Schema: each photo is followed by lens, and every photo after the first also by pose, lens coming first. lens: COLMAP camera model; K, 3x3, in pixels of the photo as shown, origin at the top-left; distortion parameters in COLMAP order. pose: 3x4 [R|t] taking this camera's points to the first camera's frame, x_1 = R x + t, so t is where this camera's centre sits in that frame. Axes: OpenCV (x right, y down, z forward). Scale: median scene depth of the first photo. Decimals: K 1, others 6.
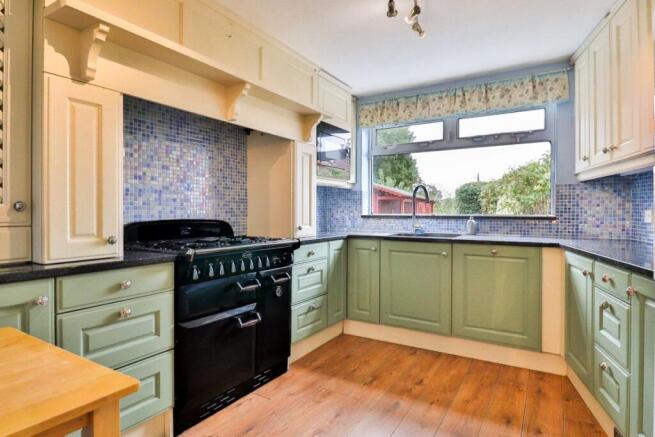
lens RADIAL K [[370.7, 0, 322.6], [0, 370.7, 217.4], [0, 0, 1]] dist [0.025053, -0.006591]
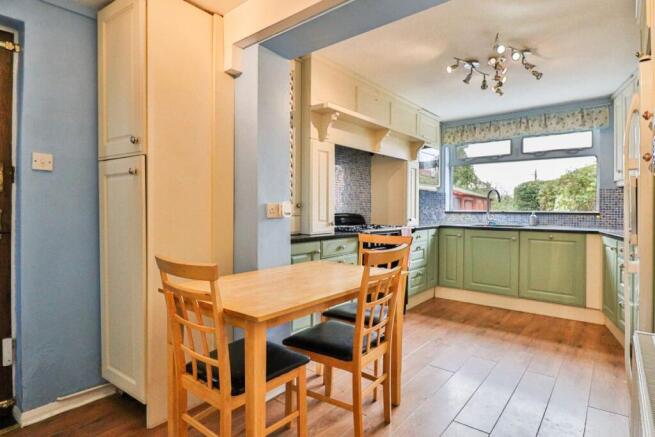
lens RADIAL K [[370.7, 0, 331.8], [0, 370.7, 213.5], [0, 0, 1]] dist [0.025053, -0.006591]
pose [[0.994721, 0.003847, -0.102549, -0.212623], [-0.004080, 0.999990, -0.002060, 0.007904], [0.102540, 0.002468, 0.994726, -0.475572]]
